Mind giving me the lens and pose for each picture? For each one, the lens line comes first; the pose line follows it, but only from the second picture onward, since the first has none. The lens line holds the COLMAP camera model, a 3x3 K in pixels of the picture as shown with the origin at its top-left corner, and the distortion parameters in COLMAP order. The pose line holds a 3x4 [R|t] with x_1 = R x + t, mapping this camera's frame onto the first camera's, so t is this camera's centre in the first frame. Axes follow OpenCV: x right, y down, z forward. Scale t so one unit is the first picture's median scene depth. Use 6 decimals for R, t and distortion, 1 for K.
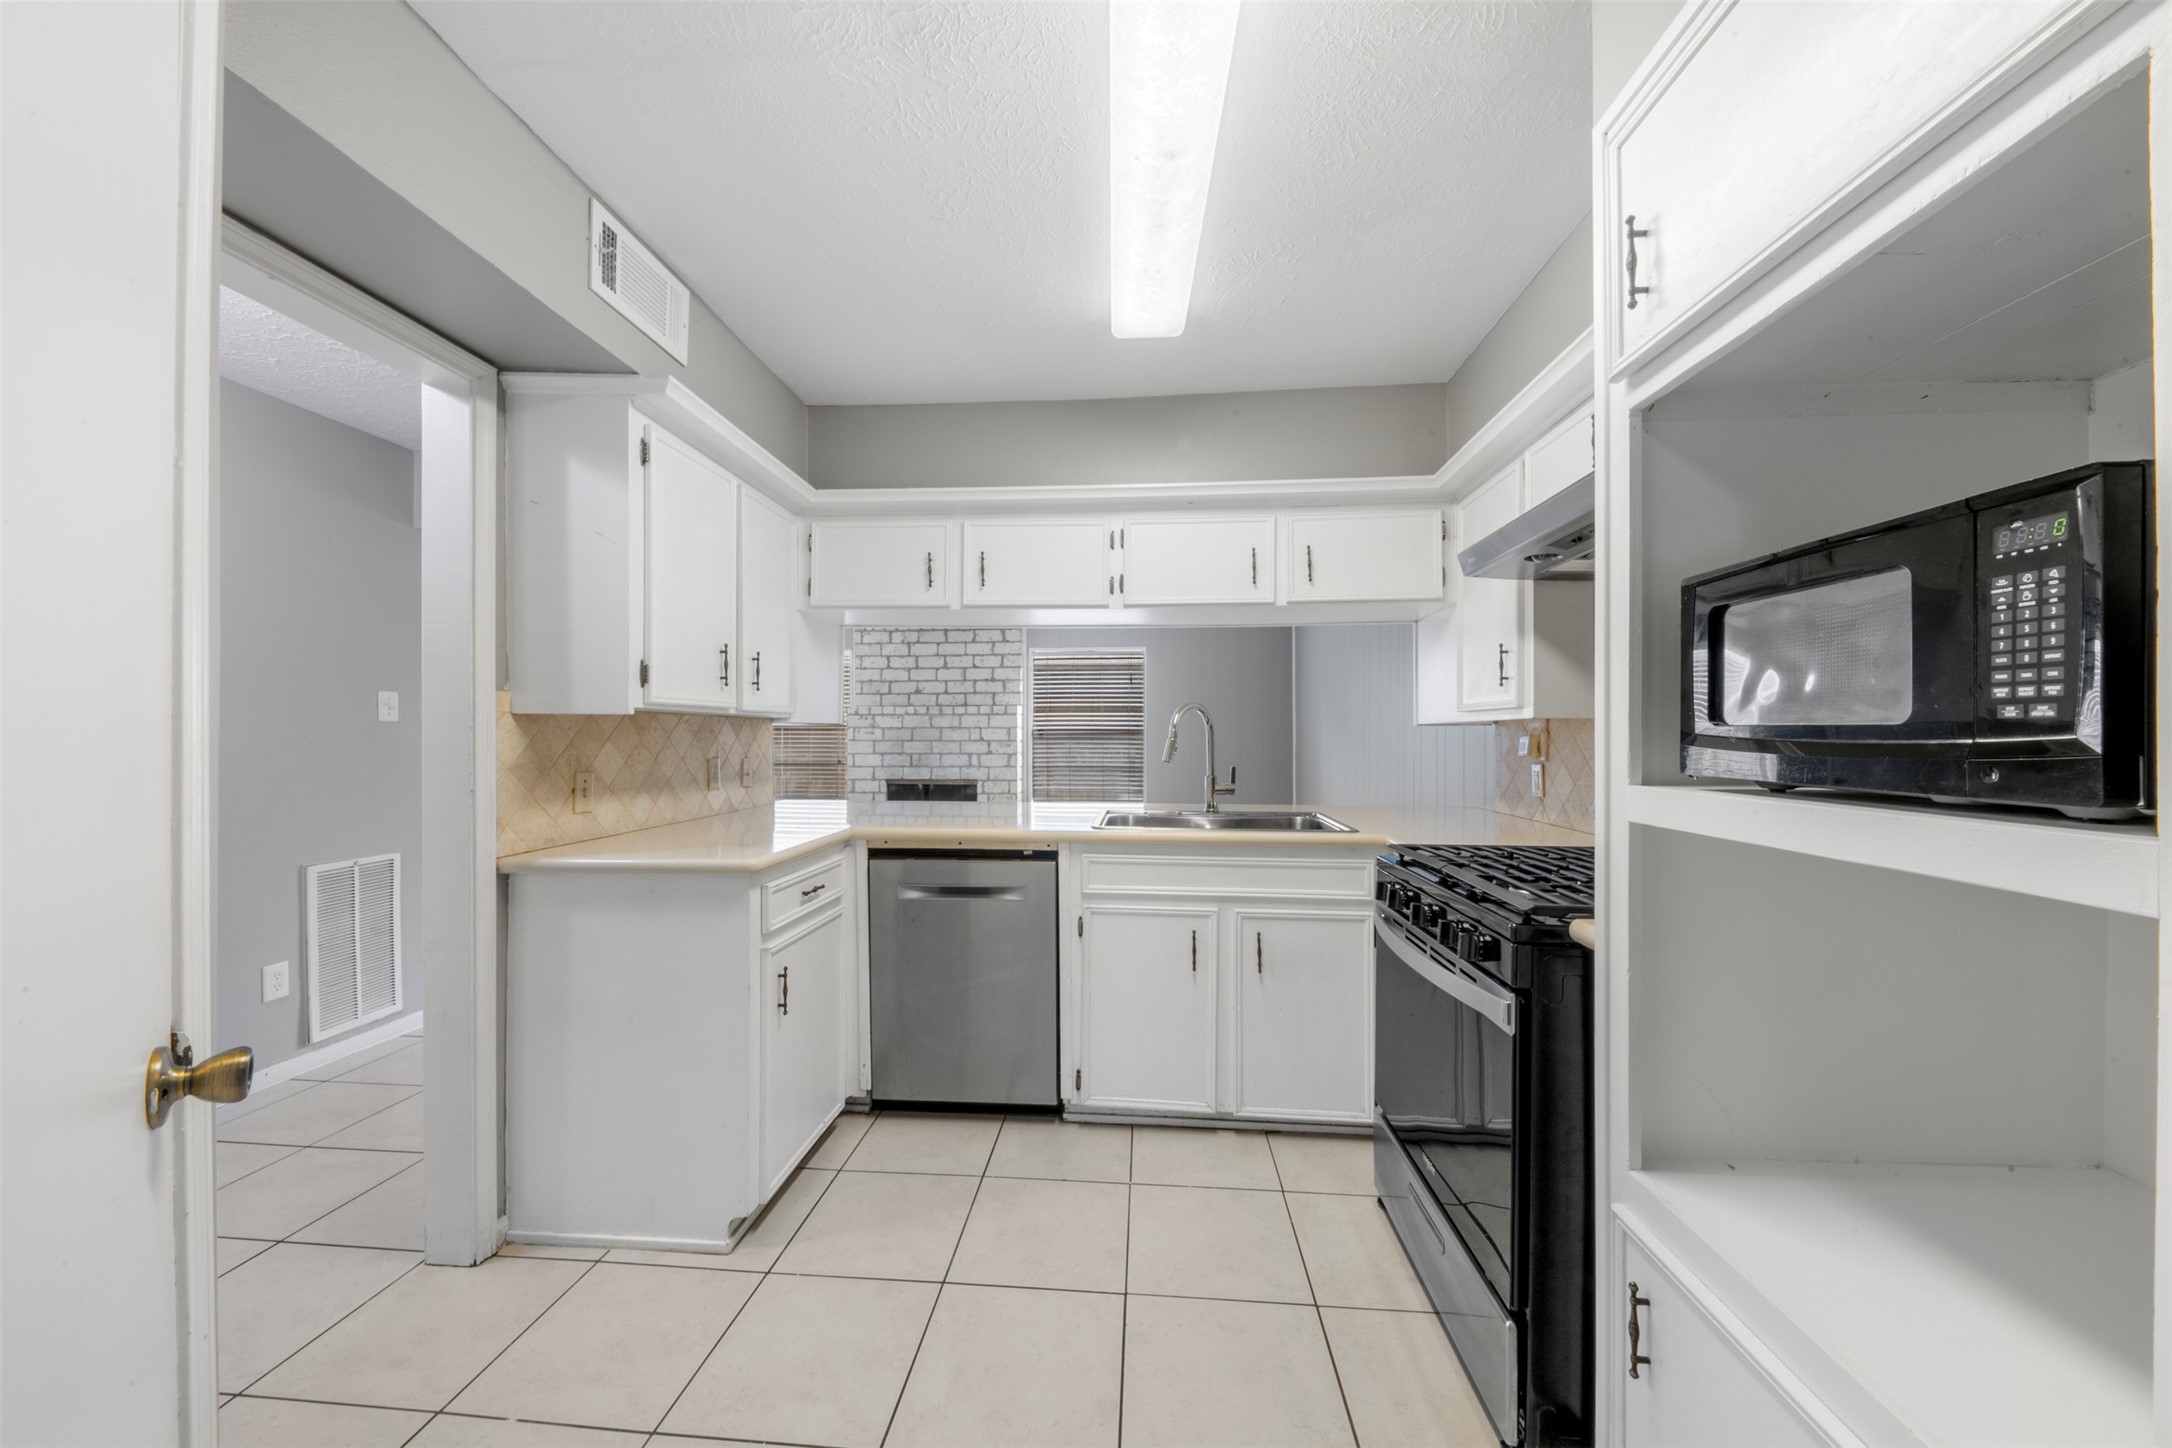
lens RADIAL K [[770.3, 0, 1095.0], [0, 770.3, 734.0], [0, 0, 1]] dist [0.003407, -0.001266]
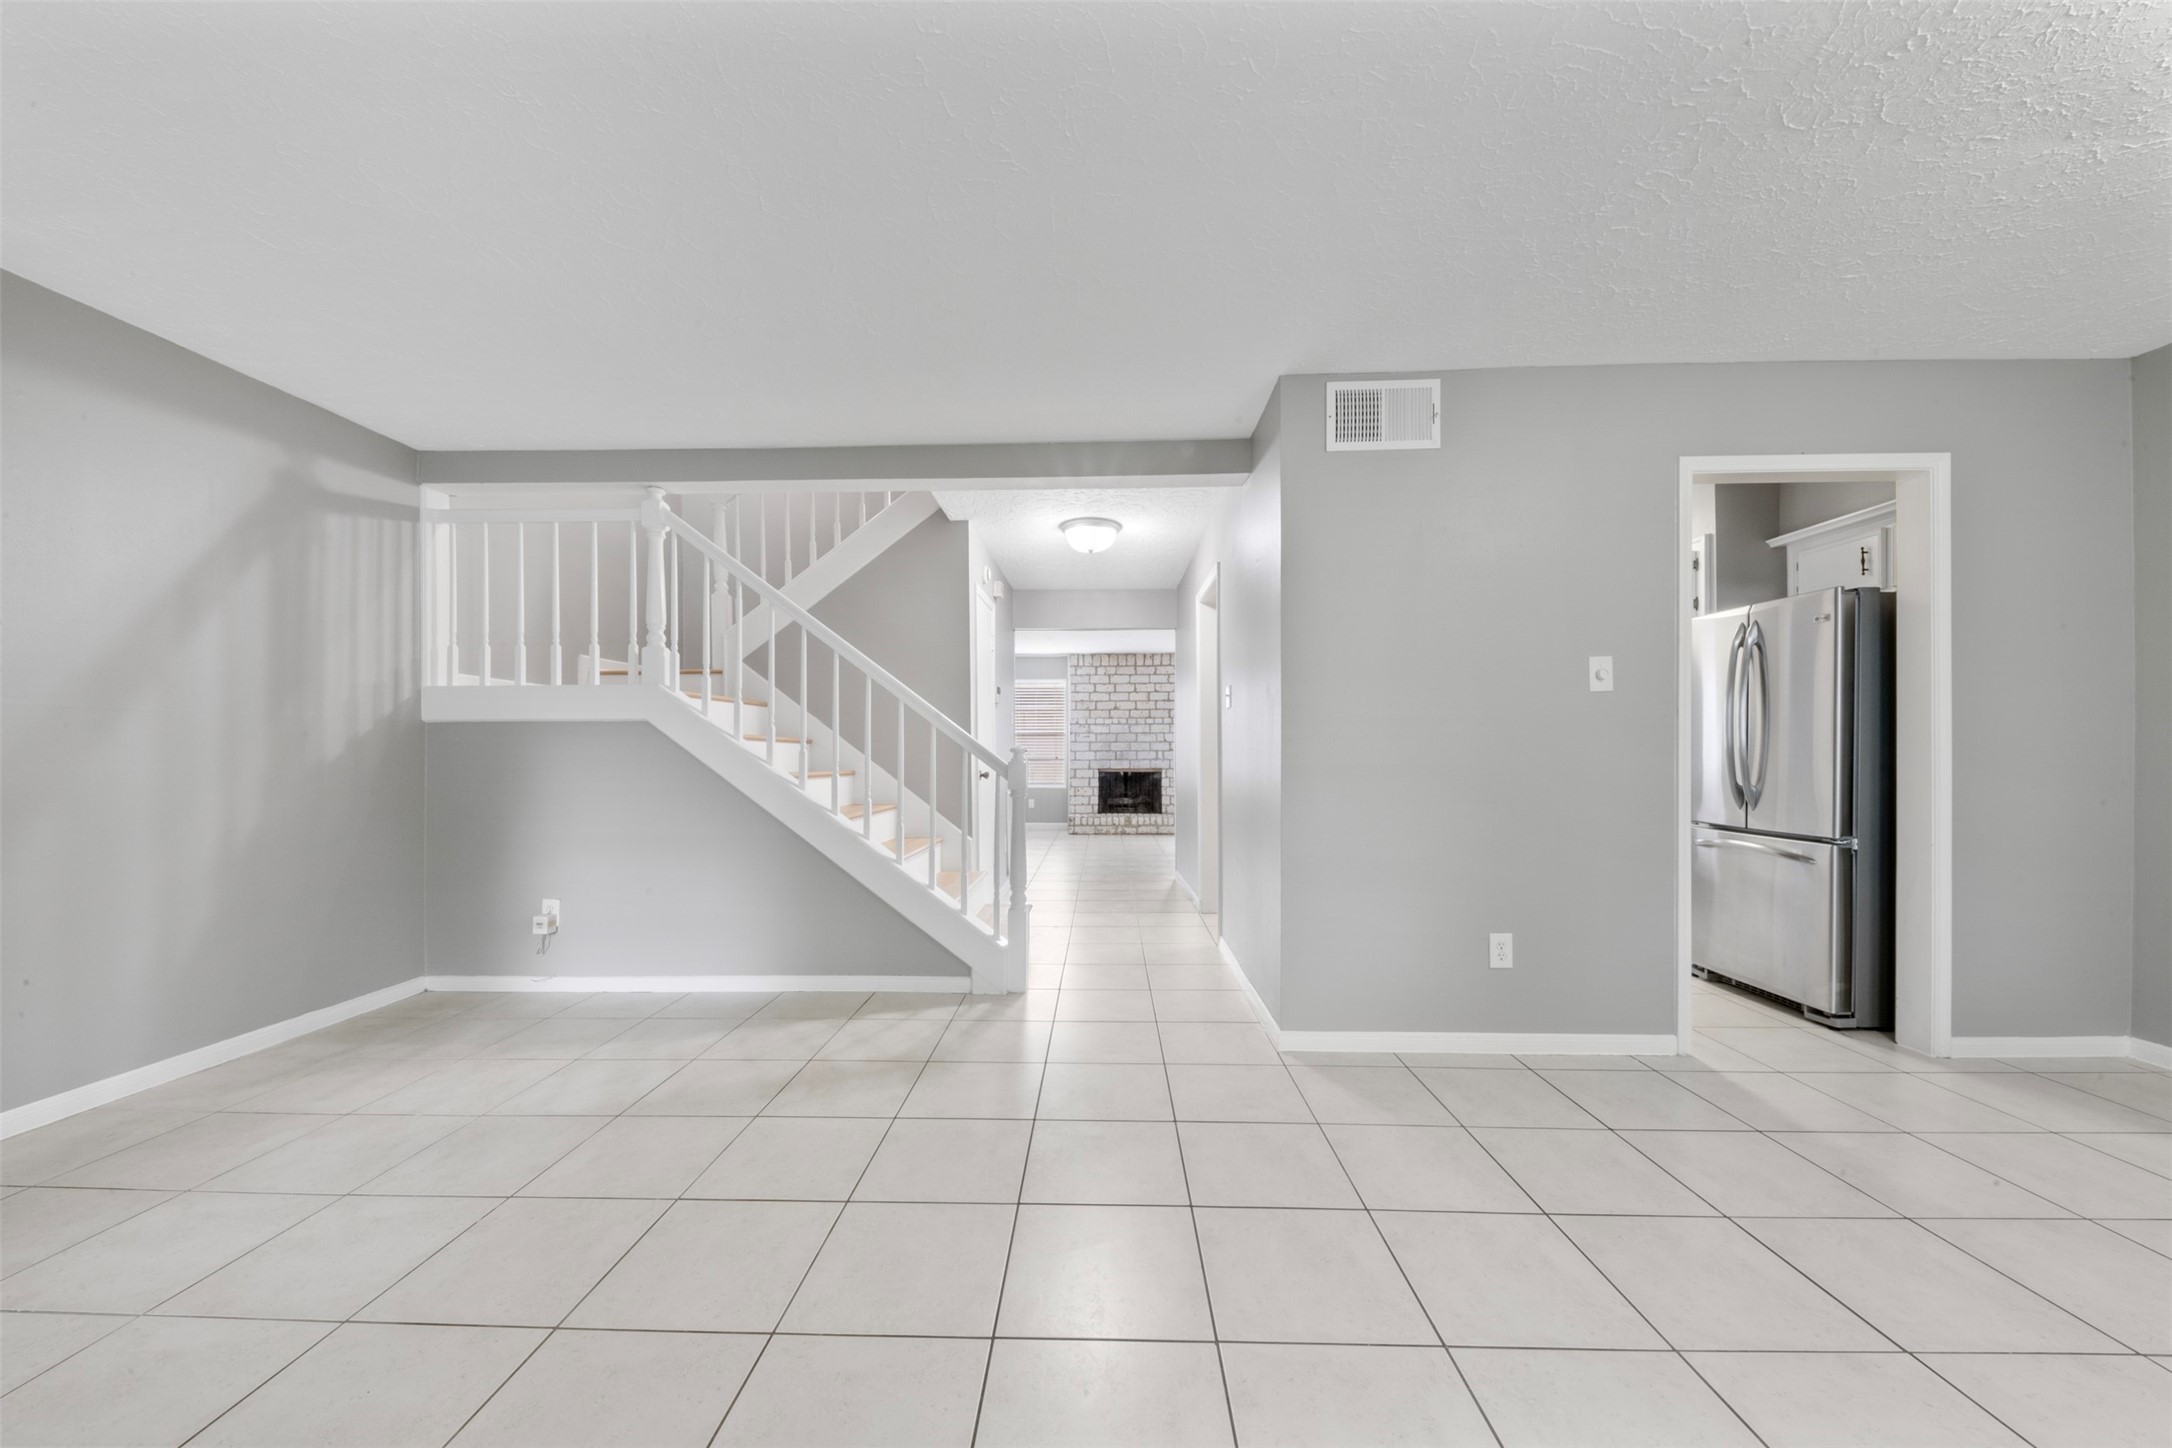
lens RADIAL K [[770.3, 0, 1082.4], [0, 770.3, 749.4], [0, 0, 1]] dist [0.003407, -0.001266]
pose [[0.999189, -0.003815, 0.040078, -0.354803], [0.003465, 0.999955, 0.008814, 0.009405], [-0.040110, -0.008668, 0.999158, -0.451596]]
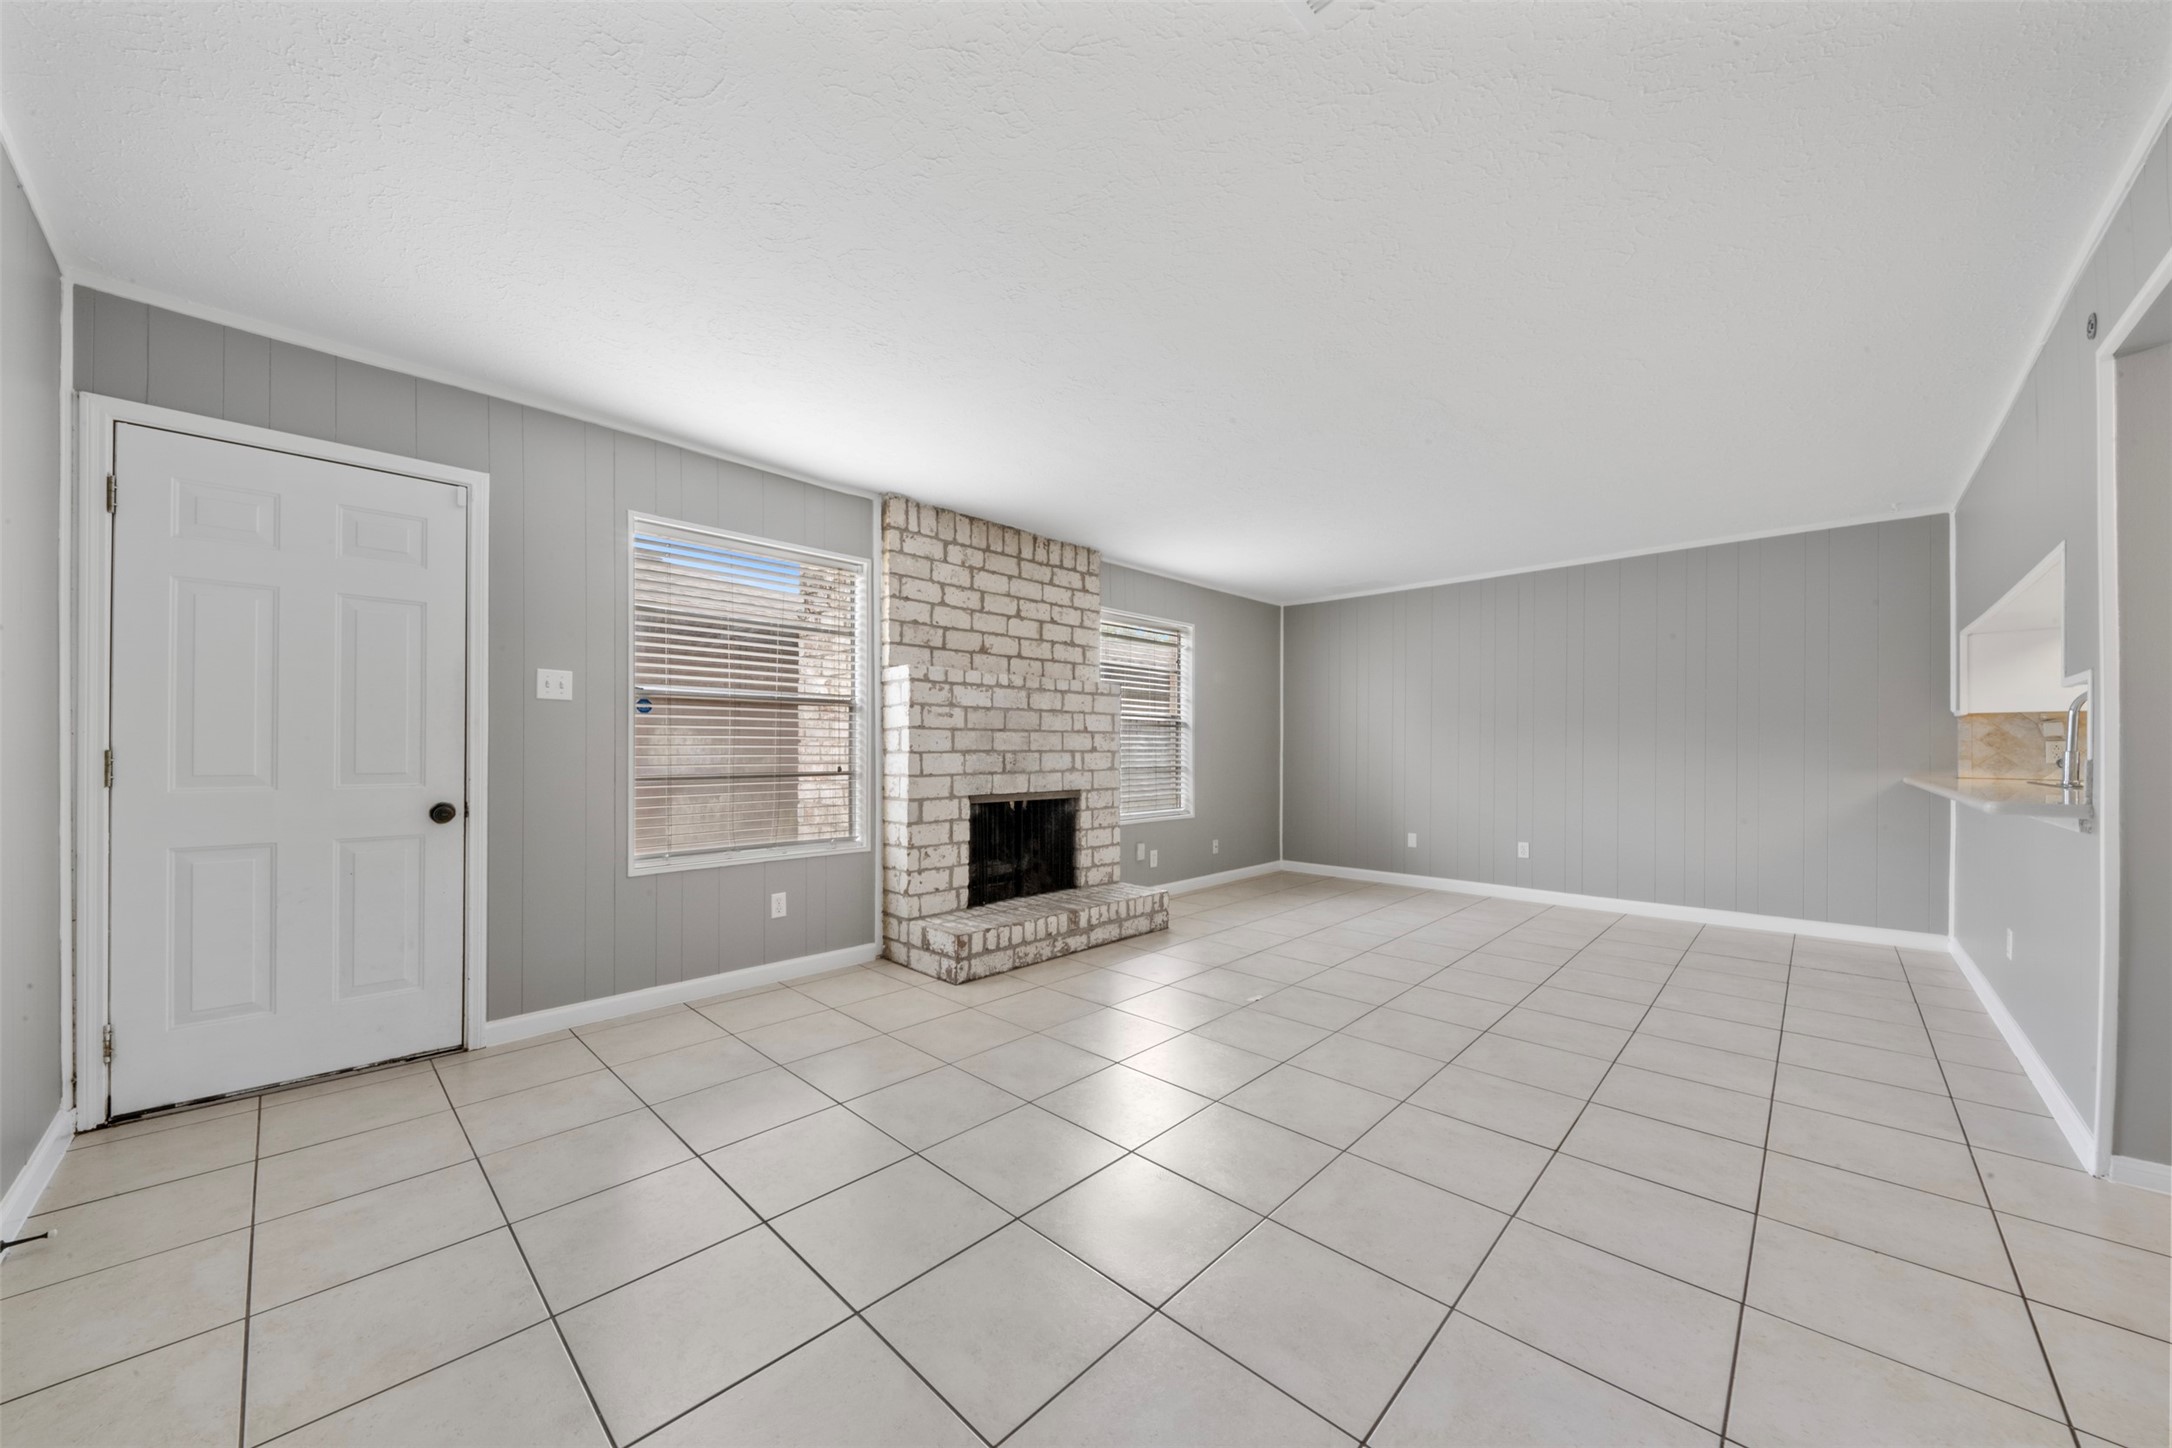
lens RADIAL K [[770.3, 0, 1076.0], [0, 770.3, 743.1], [0, 0, 1]] dist [0.003407, -0.001266]
pose [[0.636104, 0.006363, 0.771577, -0.659895], [-0.010006, 0.999950, 0.000003, 0.018041], [-0.771539, -0.007723, 0.636136, 0.560957]]
